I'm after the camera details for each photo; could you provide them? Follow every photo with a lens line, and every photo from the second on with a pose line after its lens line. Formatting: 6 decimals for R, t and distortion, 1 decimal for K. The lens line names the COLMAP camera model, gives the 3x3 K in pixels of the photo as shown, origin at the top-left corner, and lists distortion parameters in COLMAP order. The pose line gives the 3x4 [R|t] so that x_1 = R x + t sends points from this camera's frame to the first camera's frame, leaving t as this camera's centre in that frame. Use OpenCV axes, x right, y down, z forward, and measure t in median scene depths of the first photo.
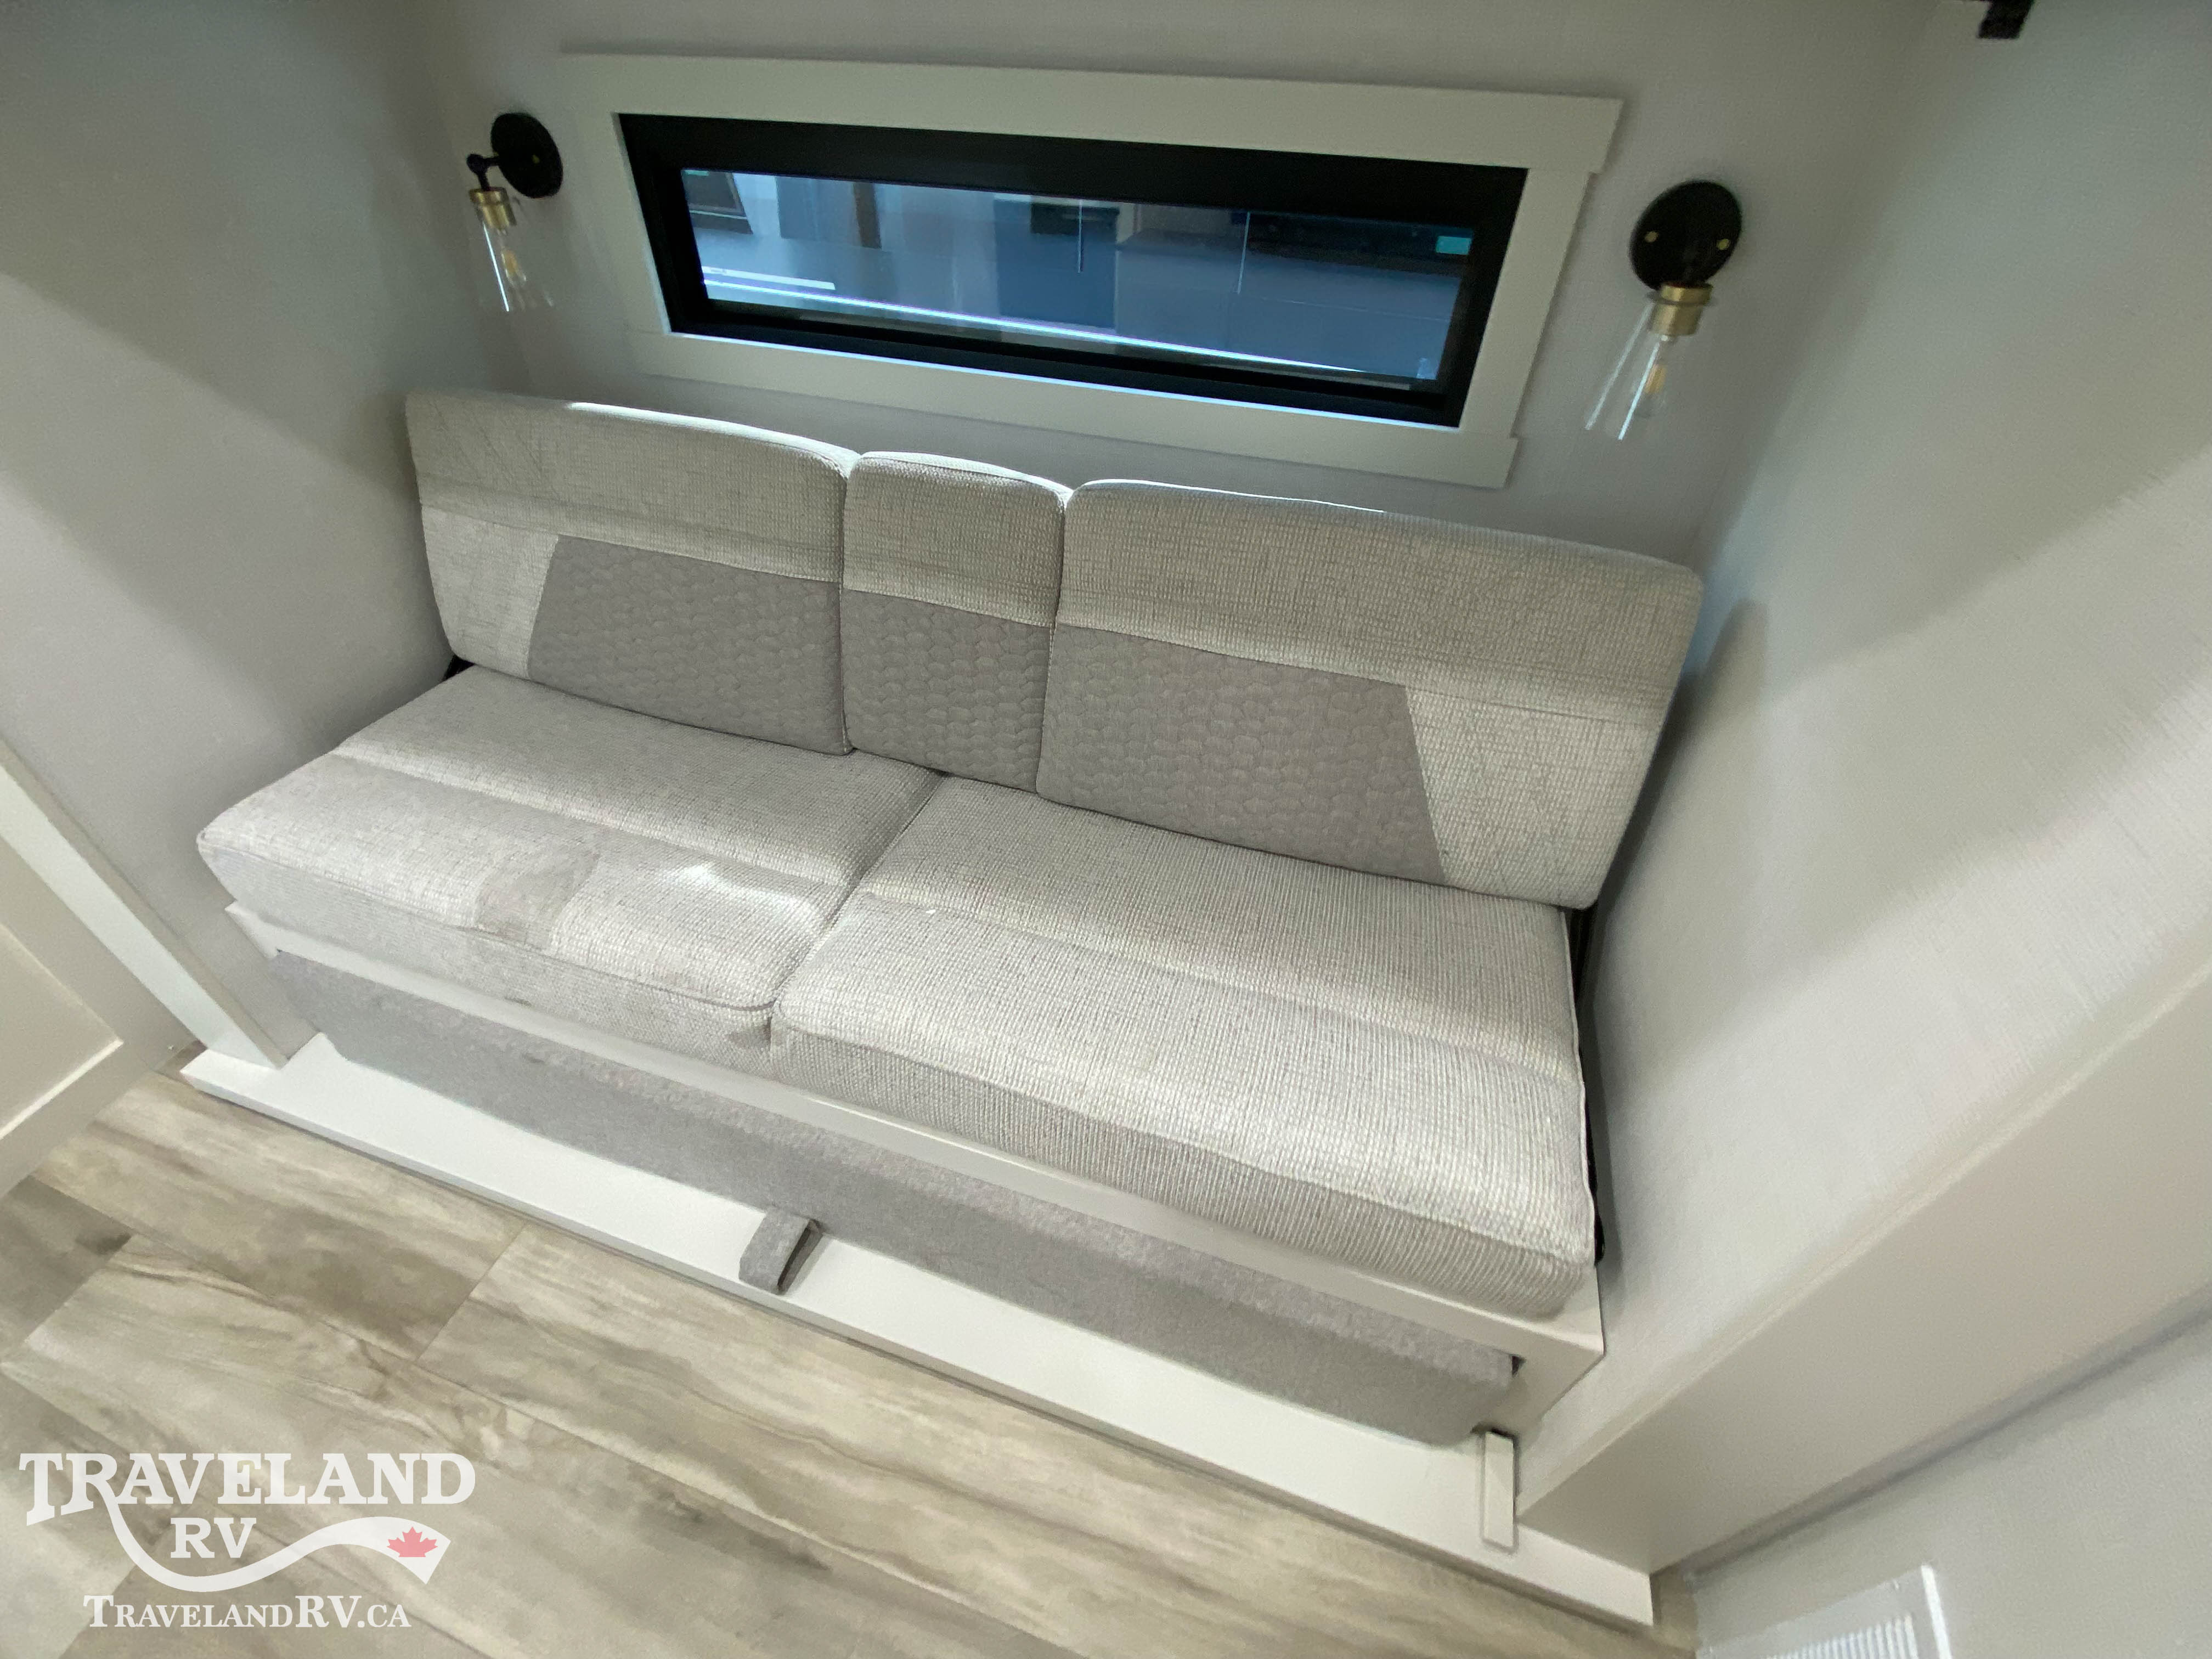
lens RADIAL K [[892.6, 0, 1097.7], [0, 892.6, 827.4], [0, 0, 1]] dist [0.014266, -0.018181]
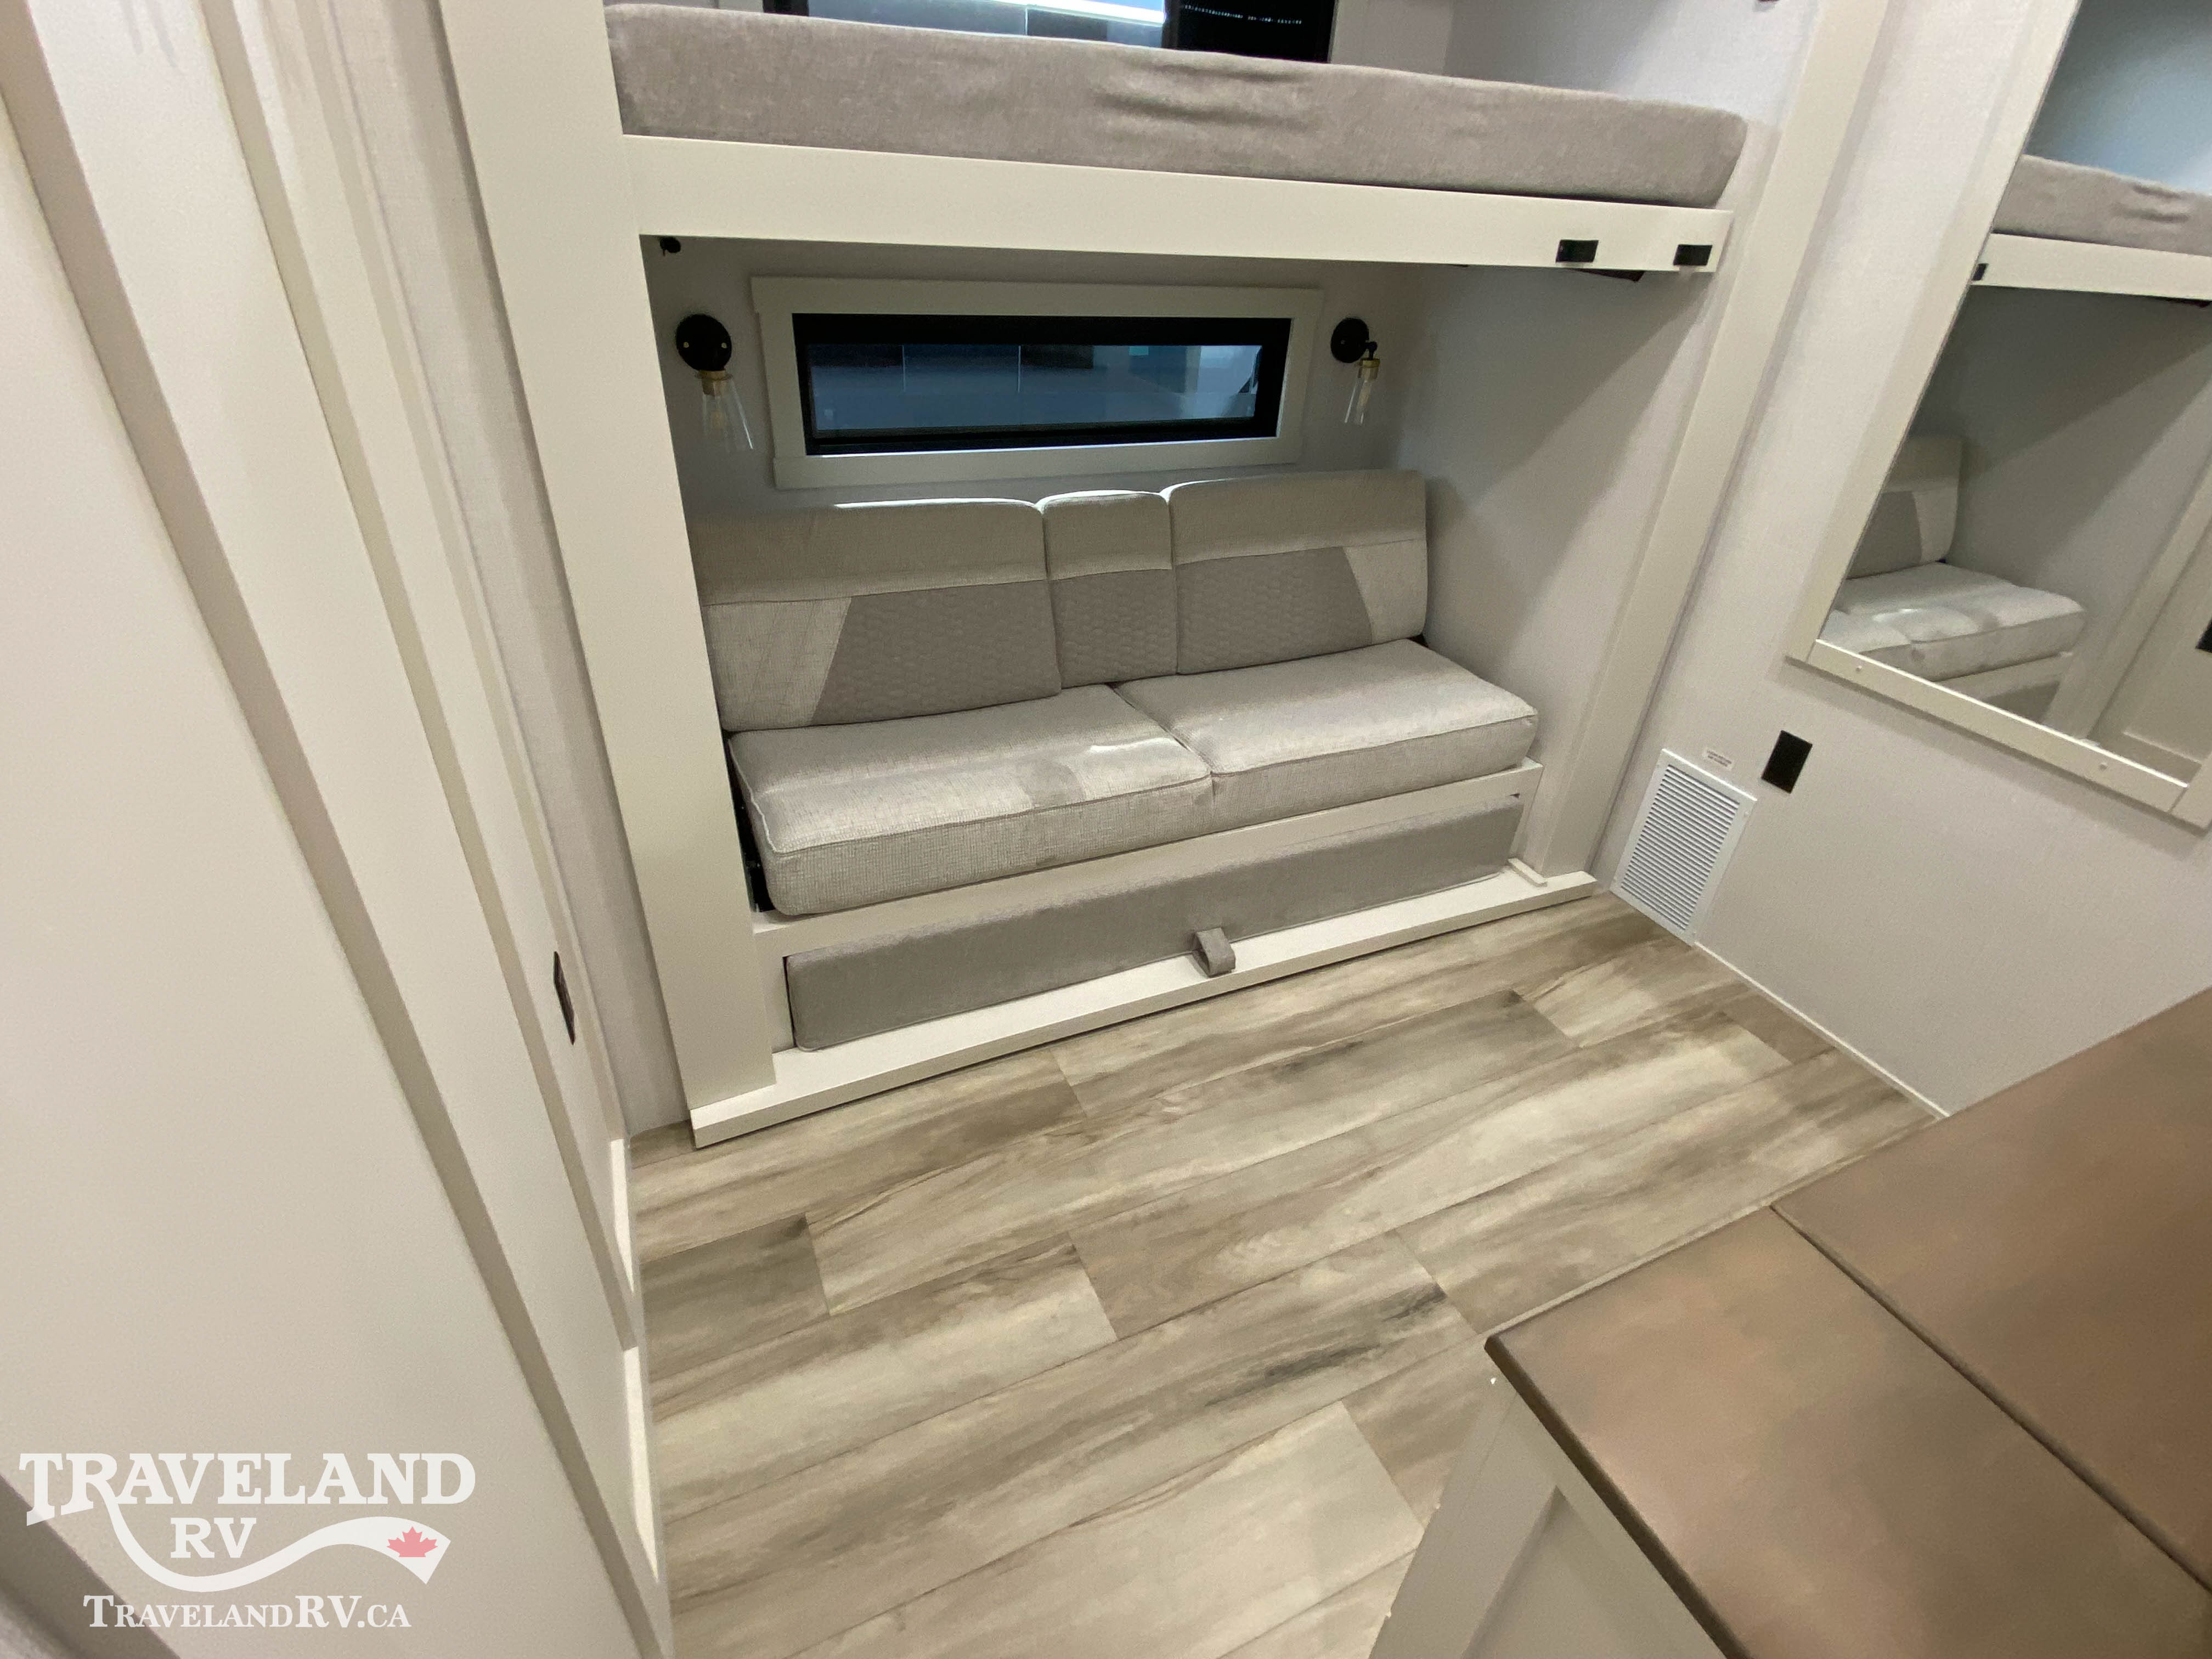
lens RADIAL K [[1023.5, 0, 1101.0], [0, 1023.5, 825.3], [0, 0, 1]] dist [0.056115, -0.056536]
pose [[0.742056, -0.346134, 0.574059, -1.434251], [0.418585, 0.908154, 0.006497, 0.154523], [-0.523583, 0.235471, 0.818788, -0.450549]]
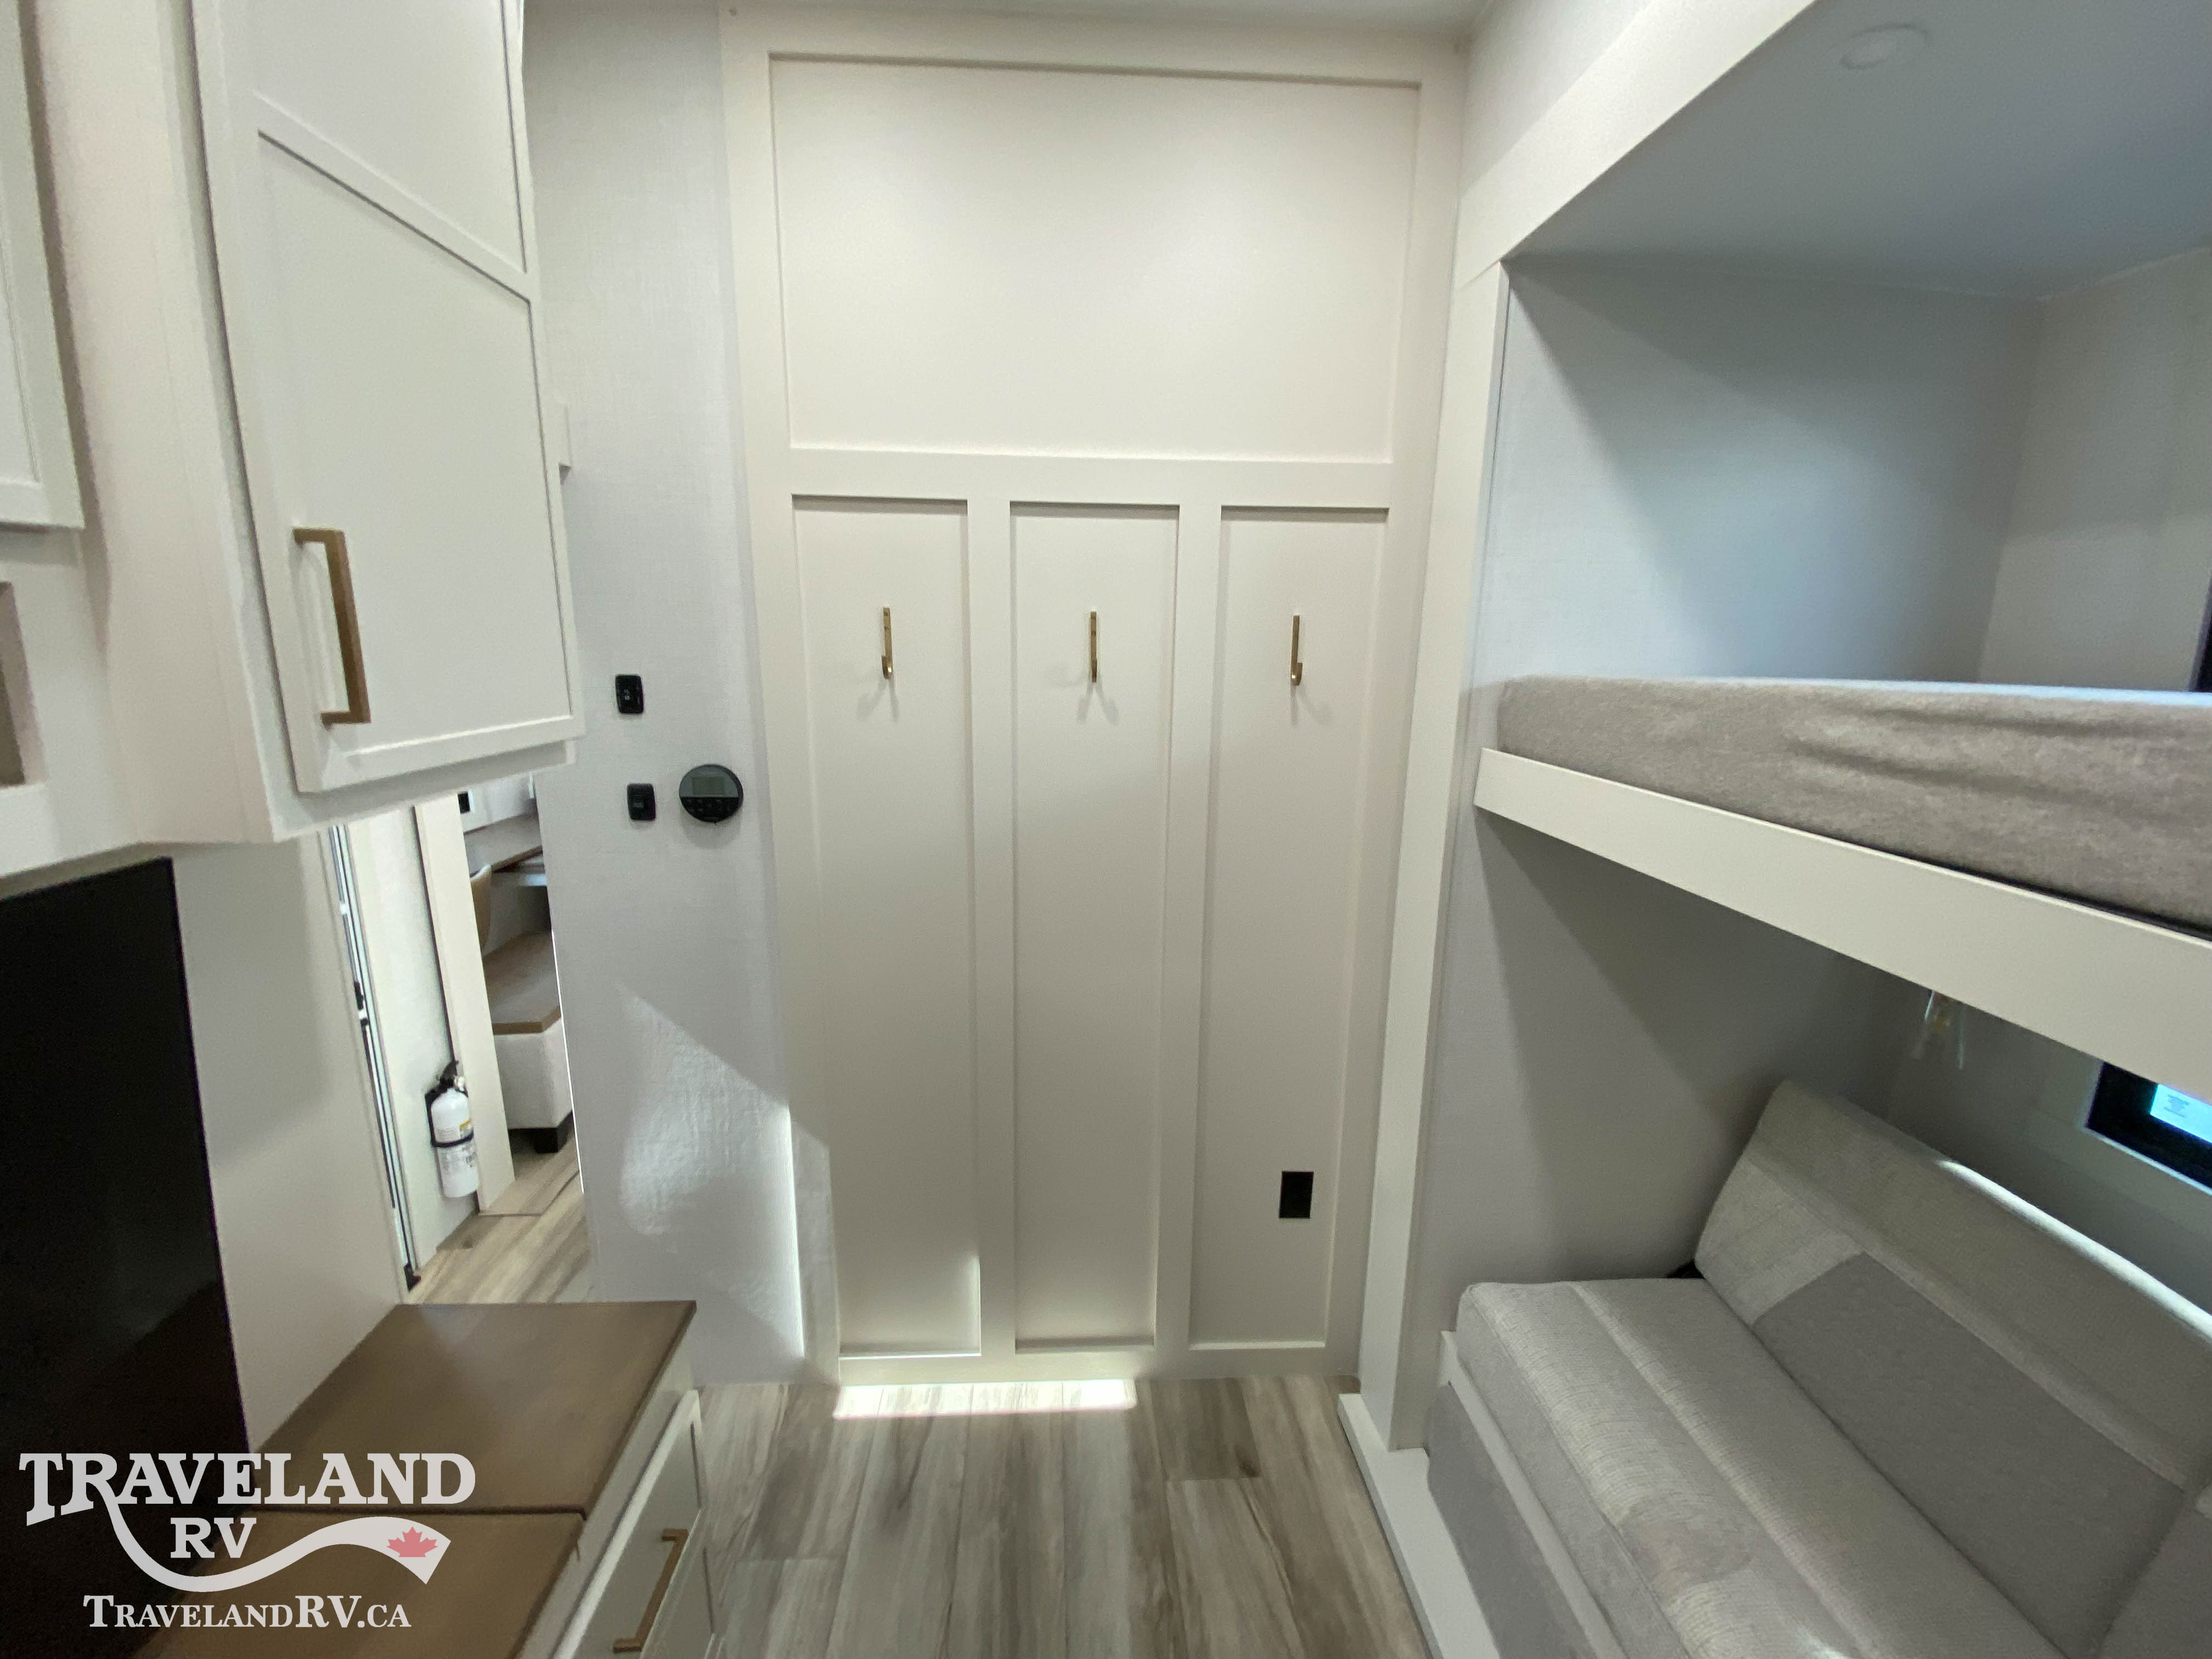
lens RADIAL K [[892.6, 0, 1097.7], [0, 892.6, 827.4], [0, 0, 1]] dist [0.014266, -0.018181]
pose [[0.350900, 0.167101, -0.921383, -0.028054], [-0.613490, 0.784397, -0.091385, -0.068532], [0.707459, 0.597326, 0.377759, -0.372807]]
